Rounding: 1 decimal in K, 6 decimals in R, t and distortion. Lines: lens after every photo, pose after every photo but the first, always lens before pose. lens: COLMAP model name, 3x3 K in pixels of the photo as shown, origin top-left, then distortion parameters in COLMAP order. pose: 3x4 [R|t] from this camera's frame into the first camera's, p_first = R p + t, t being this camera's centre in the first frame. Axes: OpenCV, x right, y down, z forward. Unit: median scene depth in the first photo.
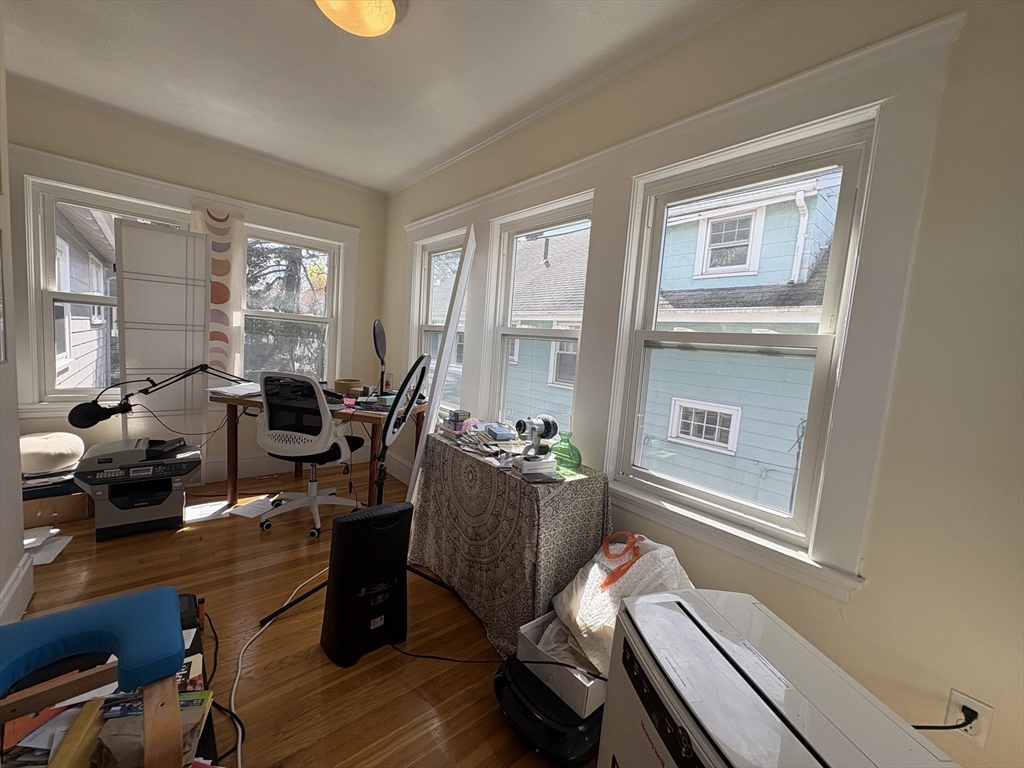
lens RADIAL K [[405.9, 0, 510.1], [0, 405.9, 384.2], [0, 0, 1]] dist [-0.000689, 0.000288]
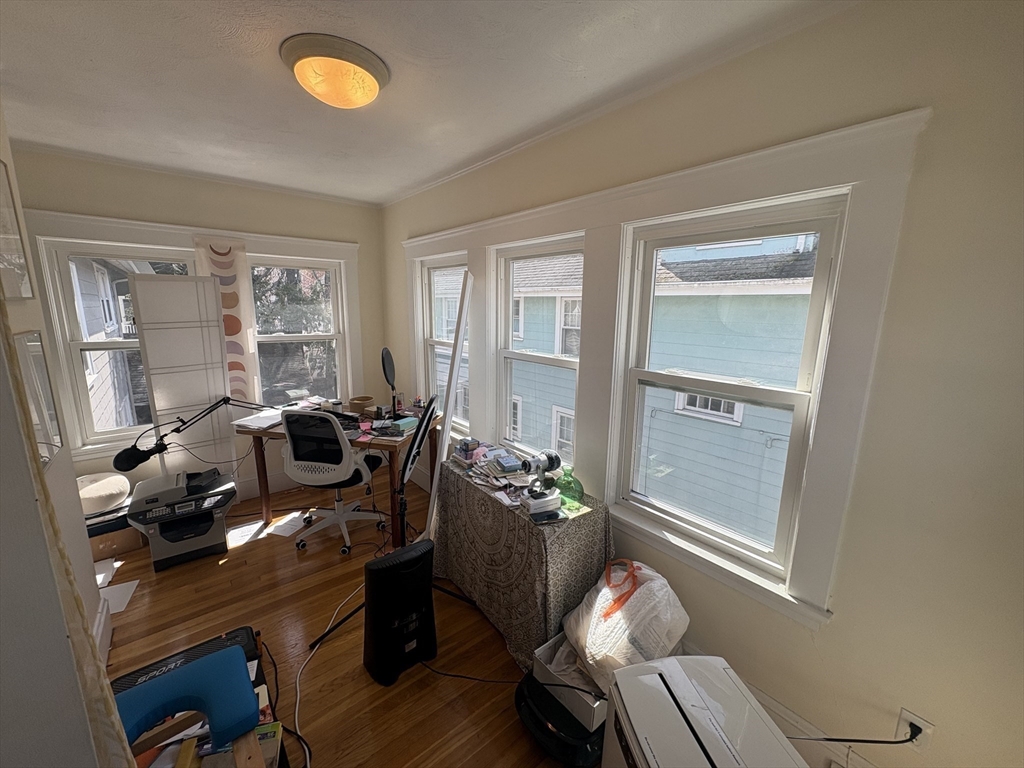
lens RADIAL K [[405.9, 0, 510.1], [0, 405.9, 384.2], [0, 0, 1]] dist [-0.000689, 0.000288]
pose [[0.997971, -0.058969, -0.023993, 0.016511], [0.060940, 0.993895, 0.091976, -0.161176], [0.018423, -0.093252, 0.995472, -0.047155]]
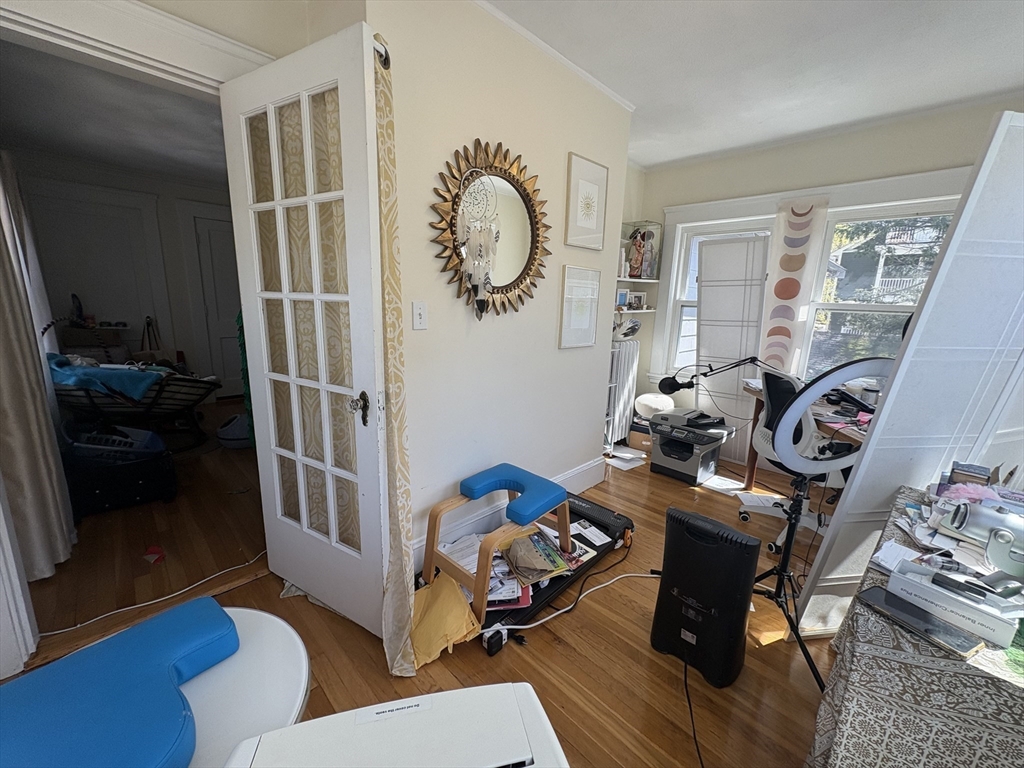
lens RADIAL K [[405.9, 0, 510.1], [0, 405.9, 384.2], [0, 0, 1]] dist [-0.000689, 0.000288]
pose [[0.086168, 0.129906, -0.987775, 0.329871], [-0.120976, 0.985490, 0.119052, -0.032475], [0.988909, 0.109238, 0.100633, 0.295325]]
